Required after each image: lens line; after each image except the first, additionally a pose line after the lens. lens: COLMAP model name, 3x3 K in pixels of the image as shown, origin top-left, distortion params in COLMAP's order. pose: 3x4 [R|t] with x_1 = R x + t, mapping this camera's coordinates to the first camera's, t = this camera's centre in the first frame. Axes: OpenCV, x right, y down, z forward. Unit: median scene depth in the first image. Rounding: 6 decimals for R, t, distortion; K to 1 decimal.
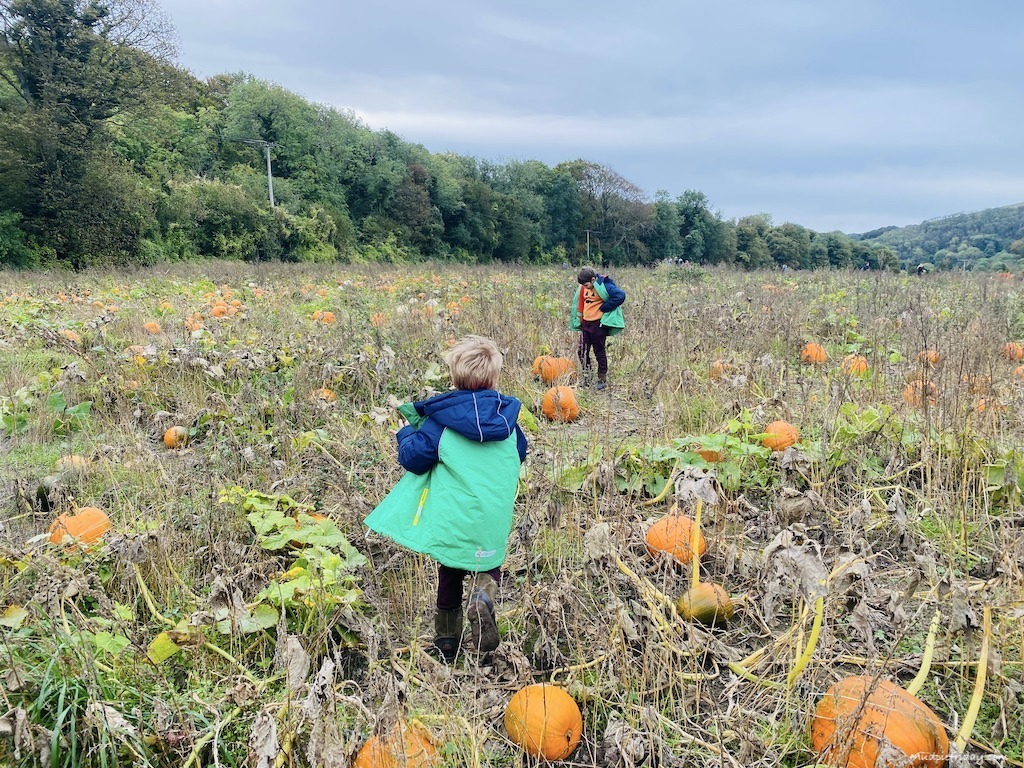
lens RADIAL K [[765.5, 0, 513.6], [0, 765.5, 381.9], [0, 0, 1]] dist [0.011527, -0.005407]
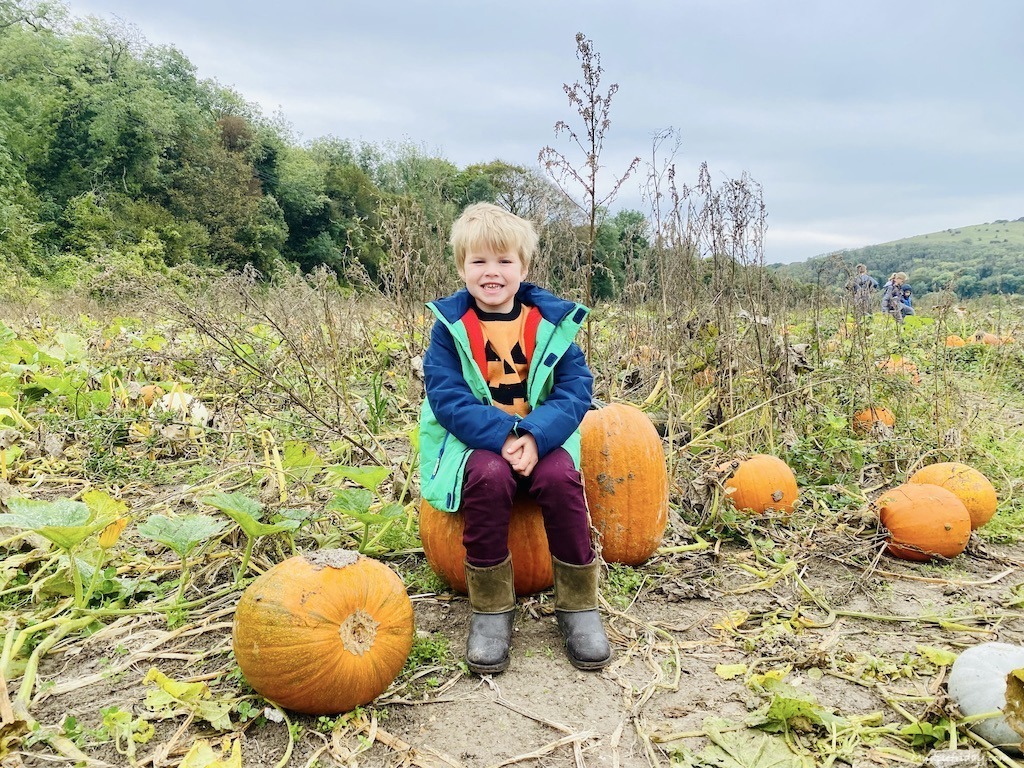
lens RADIAL K [[765.5, 0, 507.2], [0, 765.5, 381.7], [0, 0, 1]] dist [0.011527, -0.005407]
pose [[0.990523, -0.023347, 0.135346, -0.004692], [0.030251, 0.998332, -0.049178, -0.023026], [-0.133972, 0.052806, 0.989577, 0.154559]]
